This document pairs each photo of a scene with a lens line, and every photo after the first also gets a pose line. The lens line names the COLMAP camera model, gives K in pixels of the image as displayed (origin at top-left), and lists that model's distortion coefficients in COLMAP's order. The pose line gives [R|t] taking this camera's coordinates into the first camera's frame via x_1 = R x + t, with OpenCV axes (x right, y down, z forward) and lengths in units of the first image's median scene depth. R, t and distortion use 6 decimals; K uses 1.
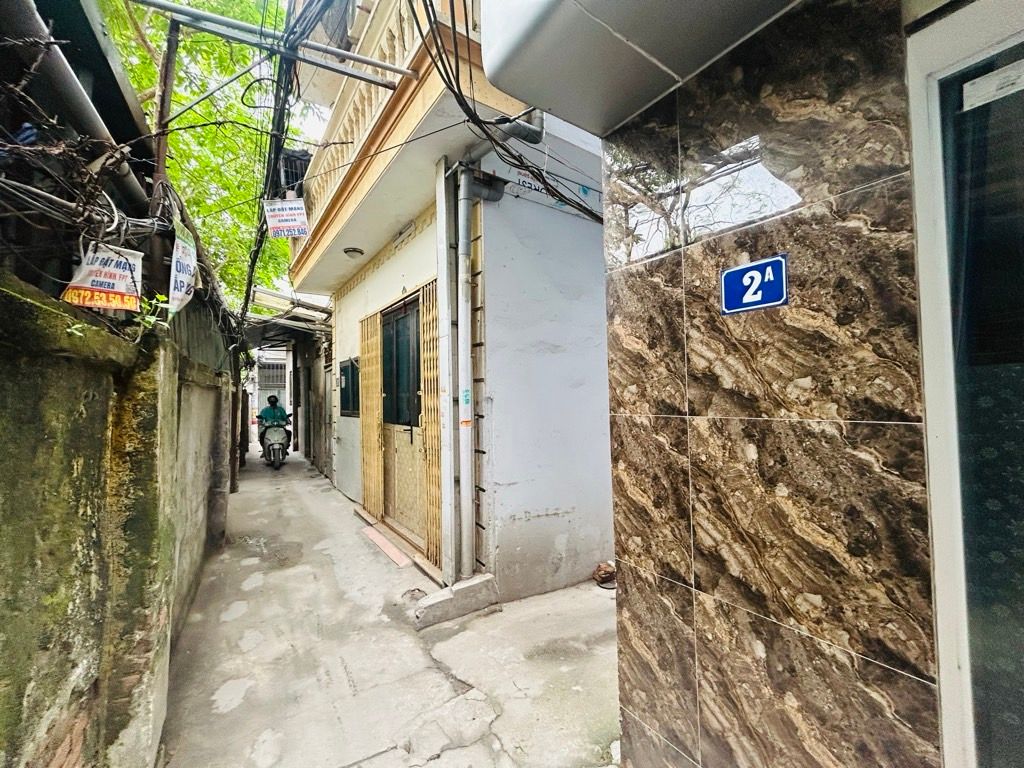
lens RADIAL K [[416.3, 0, 510.9], [0, 416.3, 384.4], [0, 0, 1]] dist [0.001197, 0.000138]
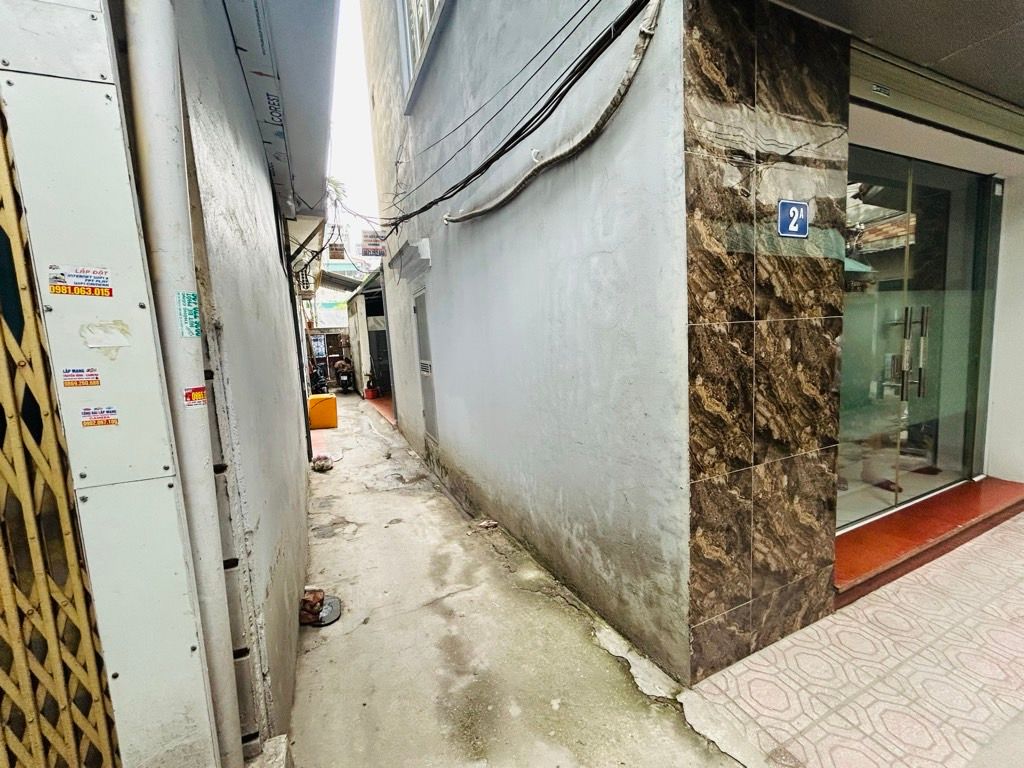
lens RADIAL K [[416.3, 0, 510.2], [0, 416.3, 382.7], [0, 0, 1]] dist [0.001197, 0.000138]
pose [[0.173415, -0.099659, 0.979793, -0.813665], [0.020571, 0.995016, 0.097566, 0.118855], [-0.984634, 0.003236, 0.174601, 1.448683]]
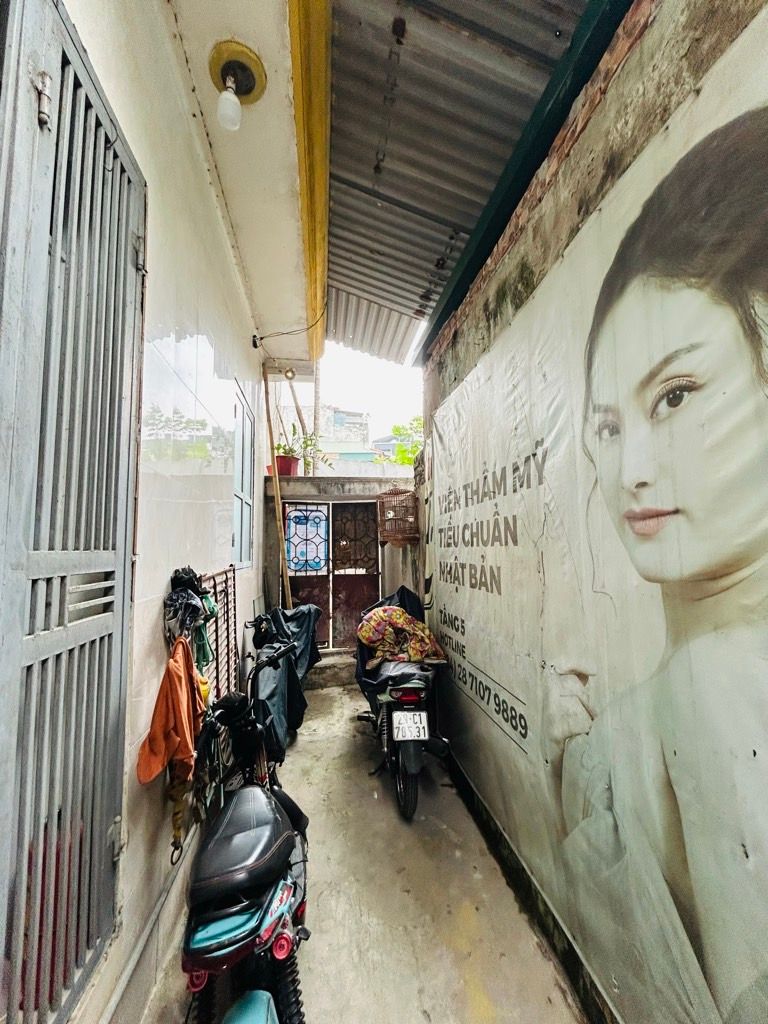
lens RADIAL K [[416.3, 0, 386.2], [0, 416.3, 512.3], [0, 0, 1]] dist [0.001197, 0.000138]
pose [[0.450473, 0.080464, 0.889157, 5.530479], [-0.011045, 0.996356, -0.084570, 0.179323], [-0.892722, 0.028276, 0.449720, 5.647273]]
